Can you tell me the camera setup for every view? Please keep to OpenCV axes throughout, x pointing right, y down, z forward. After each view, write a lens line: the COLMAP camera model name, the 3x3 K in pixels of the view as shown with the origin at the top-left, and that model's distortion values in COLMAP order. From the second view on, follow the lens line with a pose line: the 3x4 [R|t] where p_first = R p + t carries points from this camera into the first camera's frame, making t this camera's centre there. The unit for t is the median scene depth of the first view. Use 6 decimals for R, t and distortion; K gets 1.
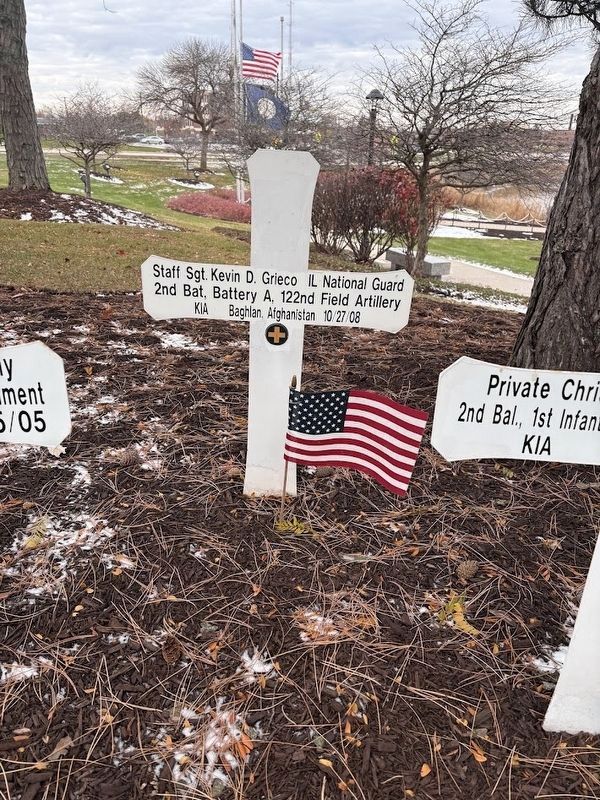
lens RADIAL K [[597.8, 0, 300.4], [0, 597.8, 403.0], [0, 0, 1]] dist [0.052404, -0.051329]
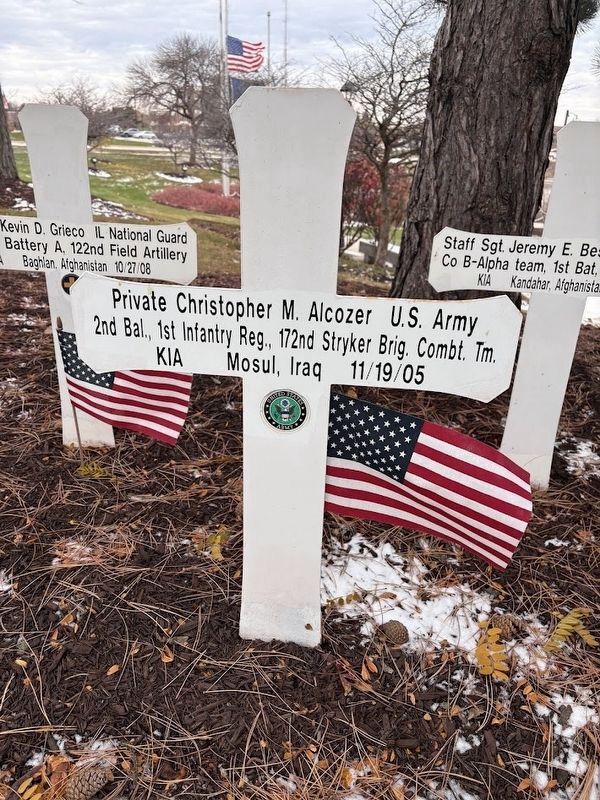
lens RADIAL K [[597.8, 0, 292.8], [0, 597.8, 397.9], [0, 0, 1]] dist [0.052404, -0.051329]
pose [[0.999963, 0.005874, -0.006228, 0.245199], [-0.005886, 0.999981, -0.001905, 0.056881], [0.006216, 0.001941, 0.999979, -0.033711]]
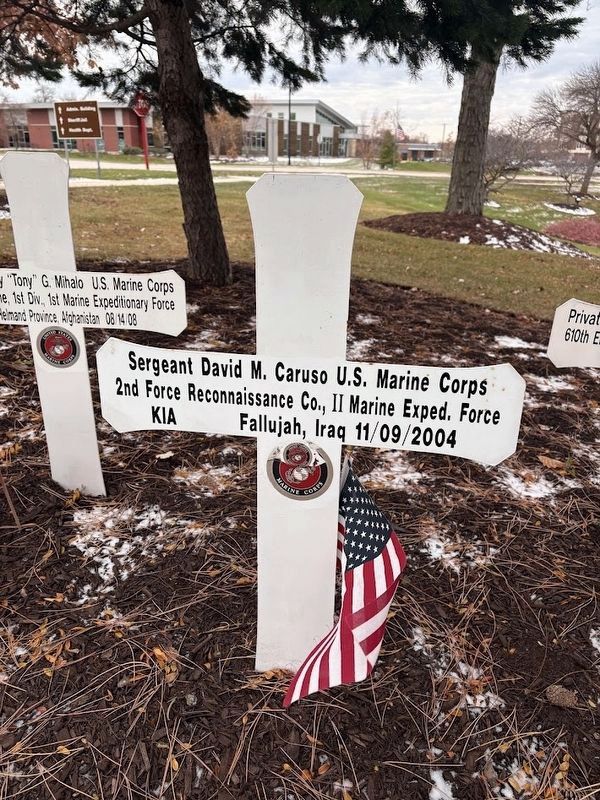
lens RADIAL K [[597.8, 0, 300.5], [0, 597.8, 399.8], [0, 0, 1]] dist [0.052404, -0.051329]
pose [[0.862565, 0.186817, -0.470192, -0.627271], [-0.203842, 0.978889, 0.014986, 0.014986], [0.463066, 0.082919, 0.882437, -0.105108]]
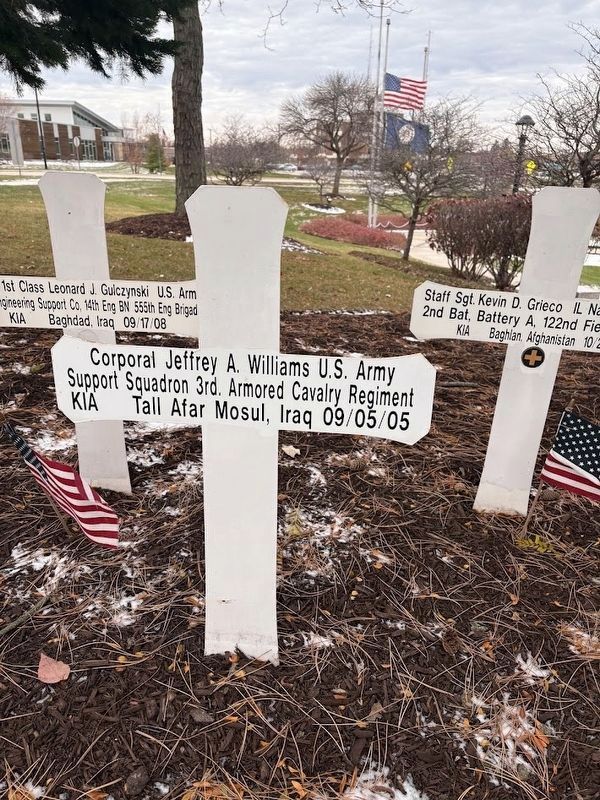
lens RADIAL K [[597.8, 0, 296.6], [0, 597.8, 398.7], [0, 0, 1]] dist [0.052404, -0.051329]
pose [[0.980093, 0.066482, -0.187075, -0.169160], [-0.074409, 0.996590, -0.035666, 0.017625], [0.184066, 0.048876, 0.981698, -0.074910]]
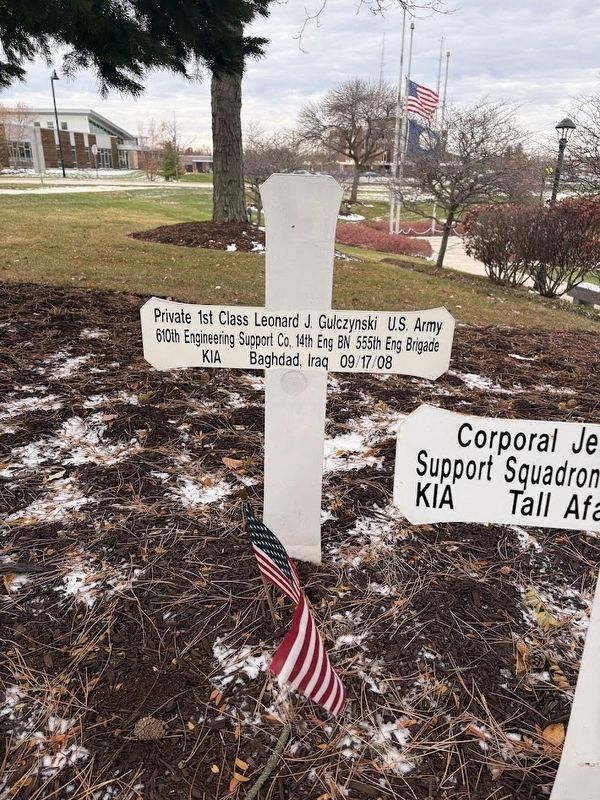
lens RADIAL K [[597.8, 0, 296.7], [0, 597.8, 400.9], [0, 0, 1]] dist [0.052404, -0.051329]
pose [[0.977232, 0.064734, -0.202058, -0.441573], [-0.074570, 0.996354, -0.041445, -0.018960], [0.198638, 0.055569, 0.978496, 0.019047]]
